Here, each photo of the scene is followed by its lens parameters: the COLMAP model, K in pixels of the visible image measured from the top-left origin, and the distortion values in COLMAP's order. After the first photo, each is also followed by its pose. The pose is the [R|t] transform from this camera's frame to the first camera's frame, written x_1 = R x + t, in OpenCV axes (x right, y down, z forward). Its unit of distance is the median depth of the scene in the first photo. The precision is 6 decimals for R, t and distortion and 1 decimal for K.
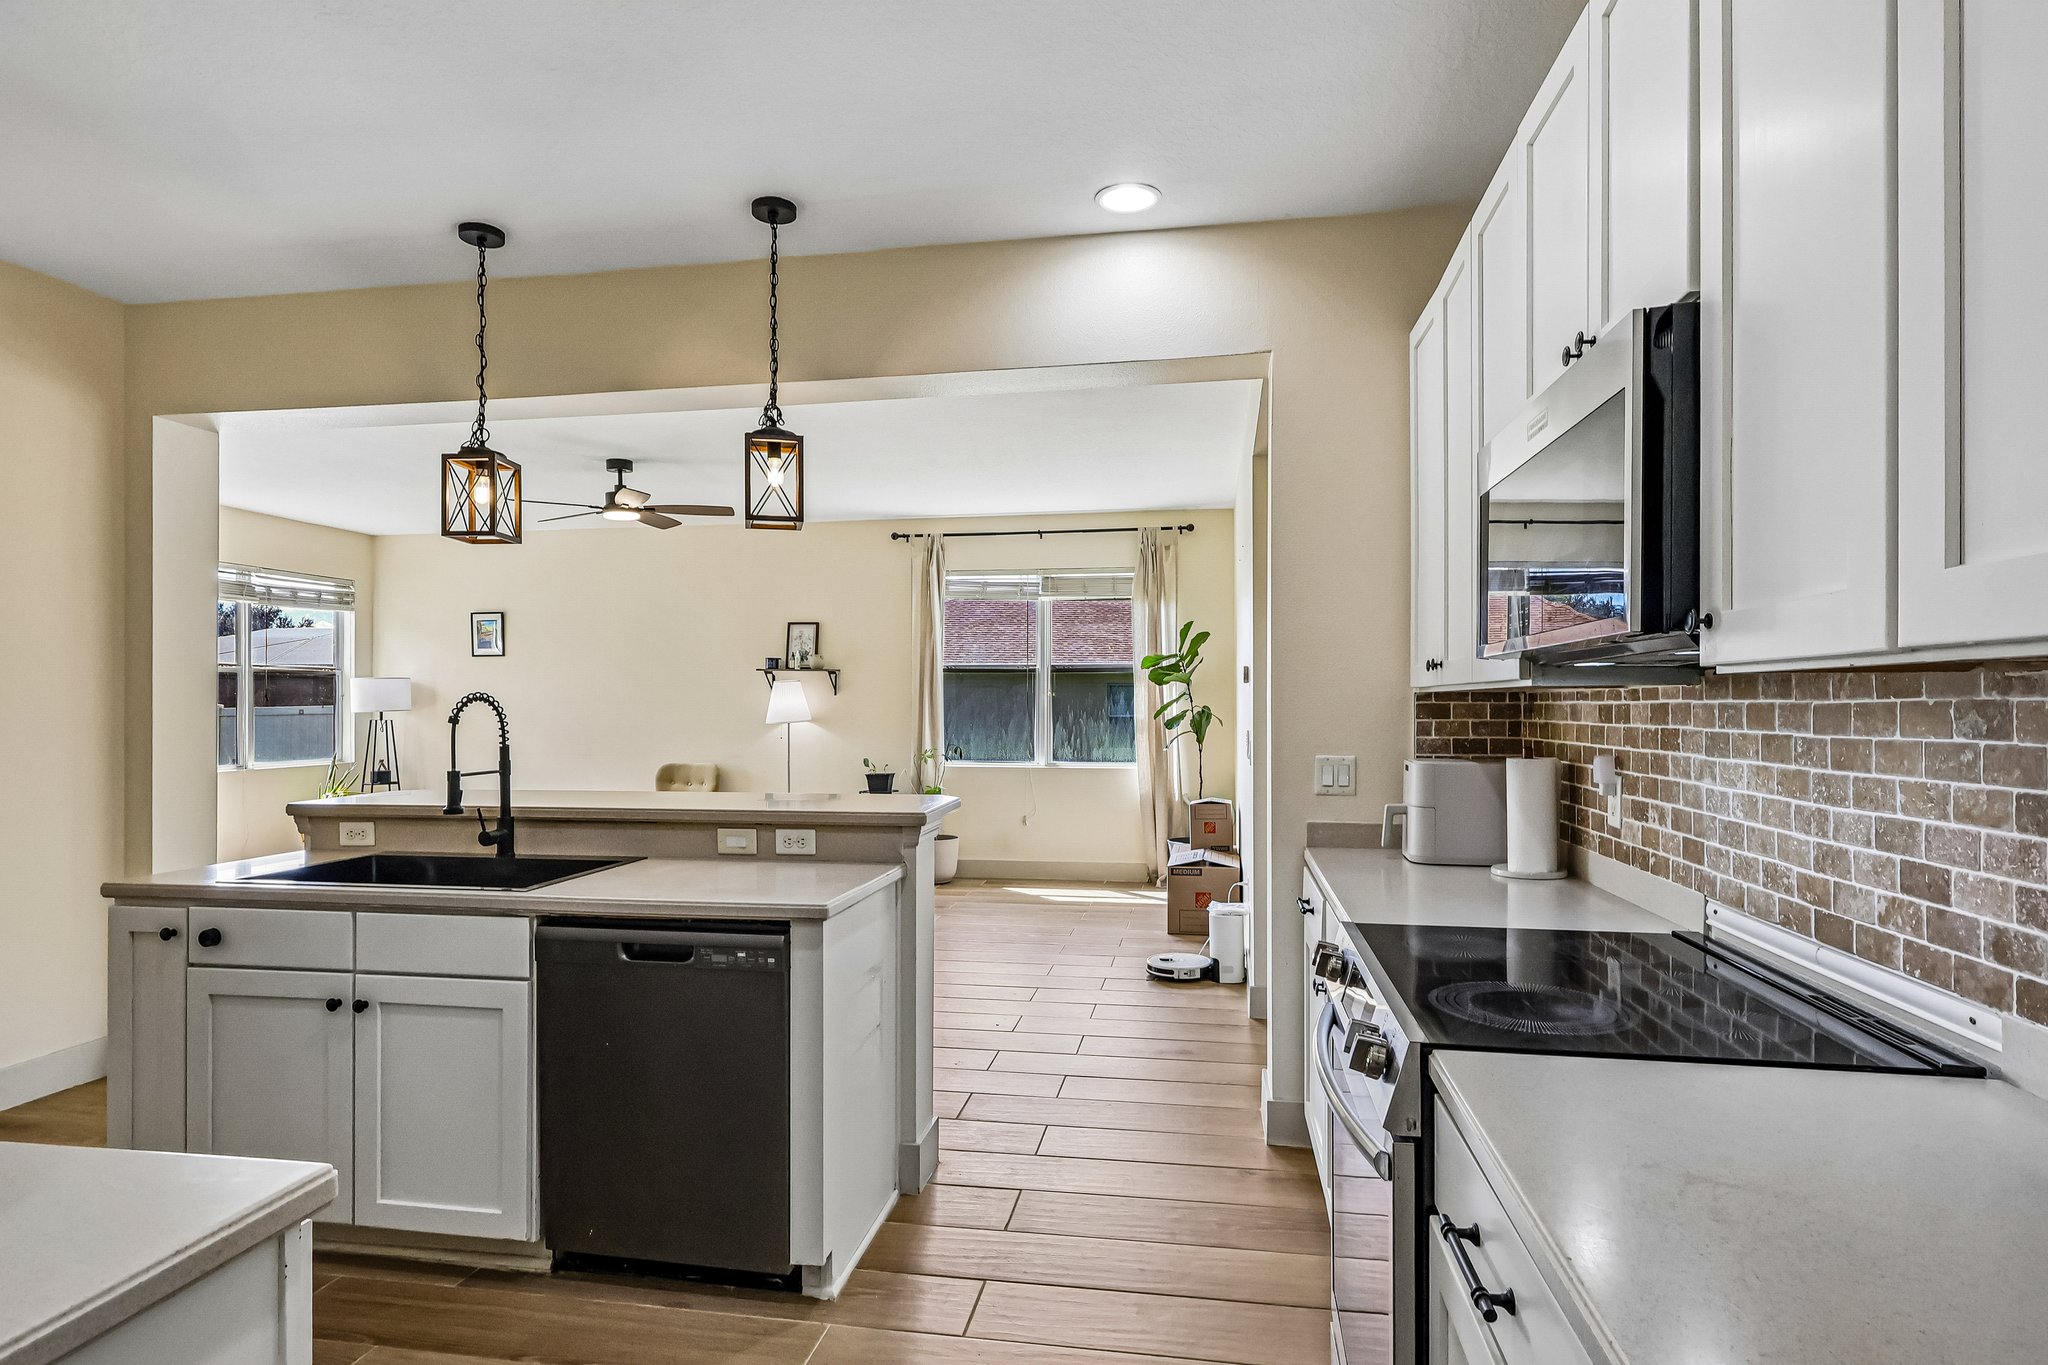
lens RADIAL K [[1080.9, 0, 1029.9], [0, 1080.9, 705.1], [0, 0, 1]] dist [0.001992, 0.000518]
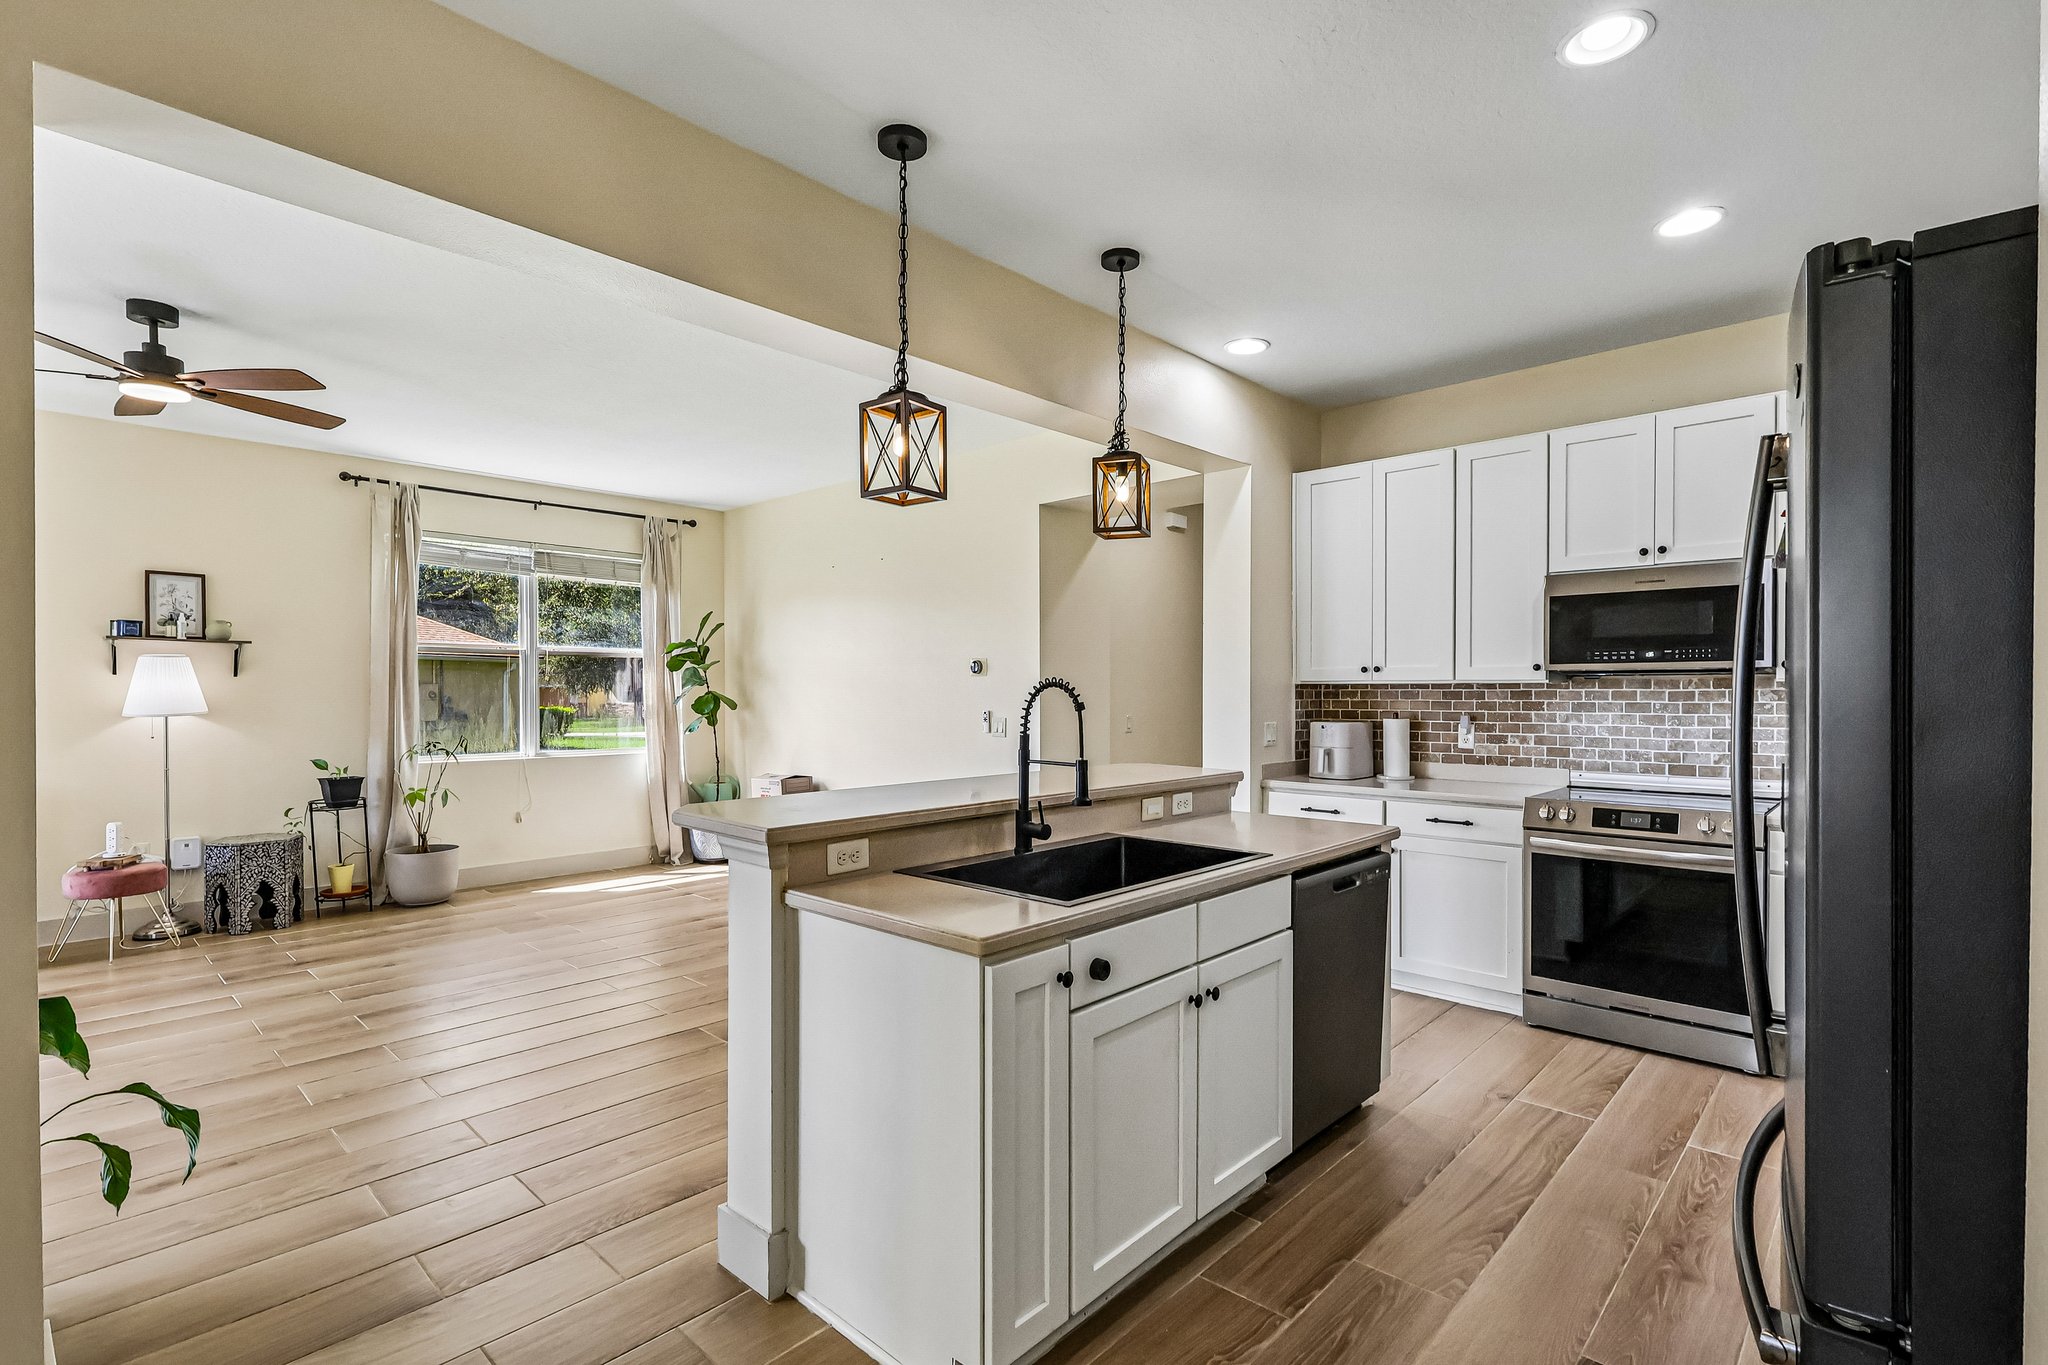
lens RADIAL K [[952.2, 0, 1029.7], [0, 952.2, 696.5], [0, 0, 1]] dist [-0.001636, 0.000039]
pose [[0.549277, -0.004414, 0.835629, -1.125539], [-0.001018, 0.999982, 0.005951, 0.000193], [-0.835640, -0.004119, 0.549262, 0.517197]]
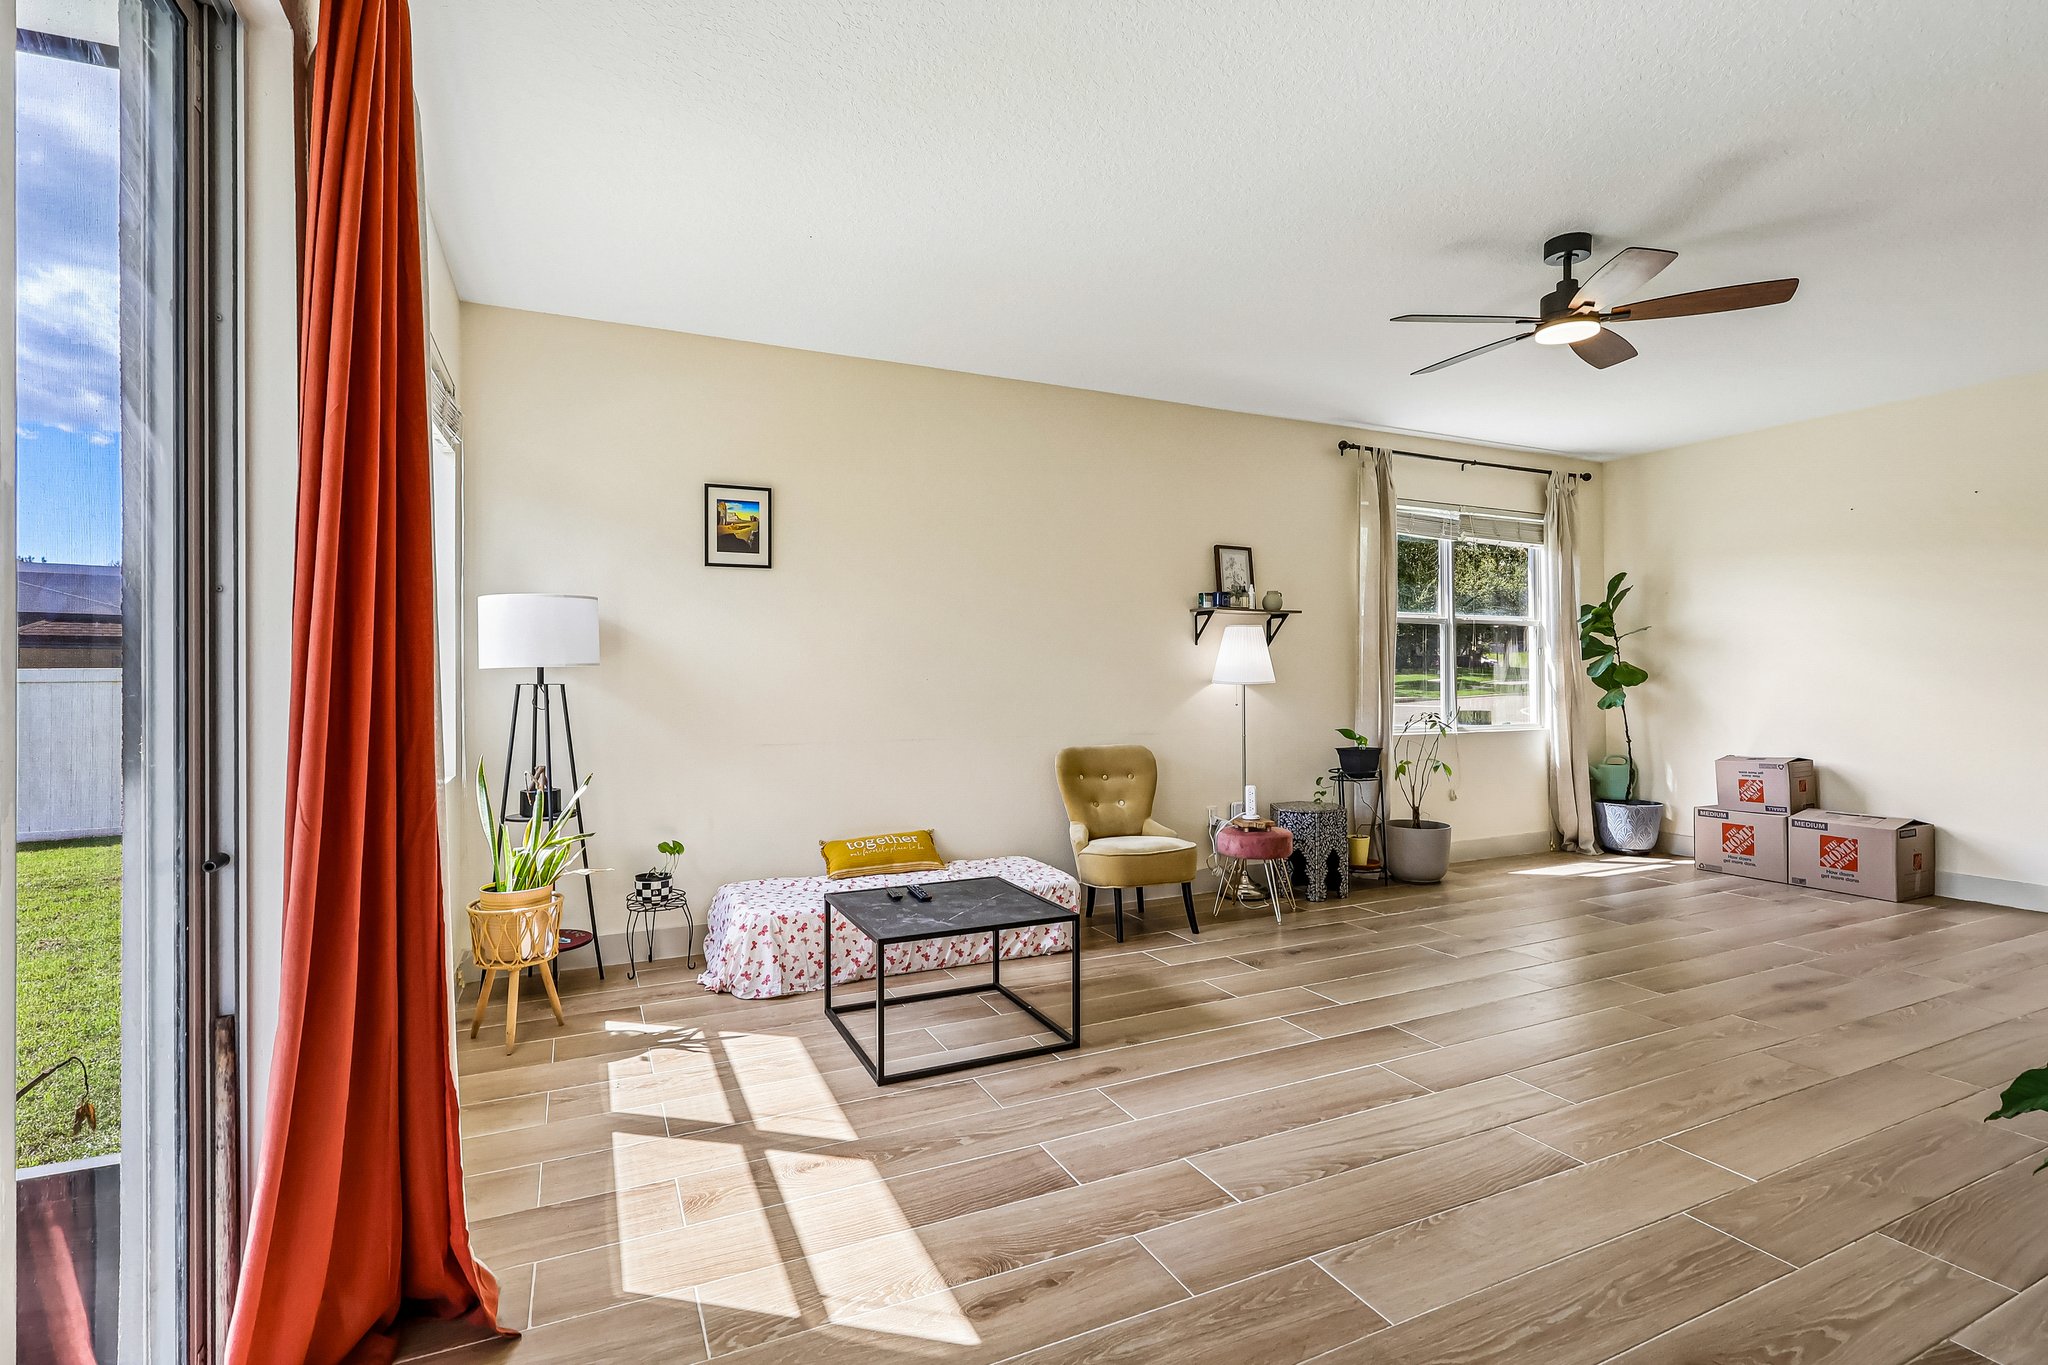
lens RADIAL K [[932.6, 0, 1027.7], [0, 932.6, 663.1], [0, 0, 1]] dist [-0.000798, -0.000194]
pose [[0.818613, 0.003968, 0.574331, -1.833551], [0.002081, 0.999949, -0.009875, 0.022190], [-0.574341, 0.009279, 0.818564, 1.505243]]
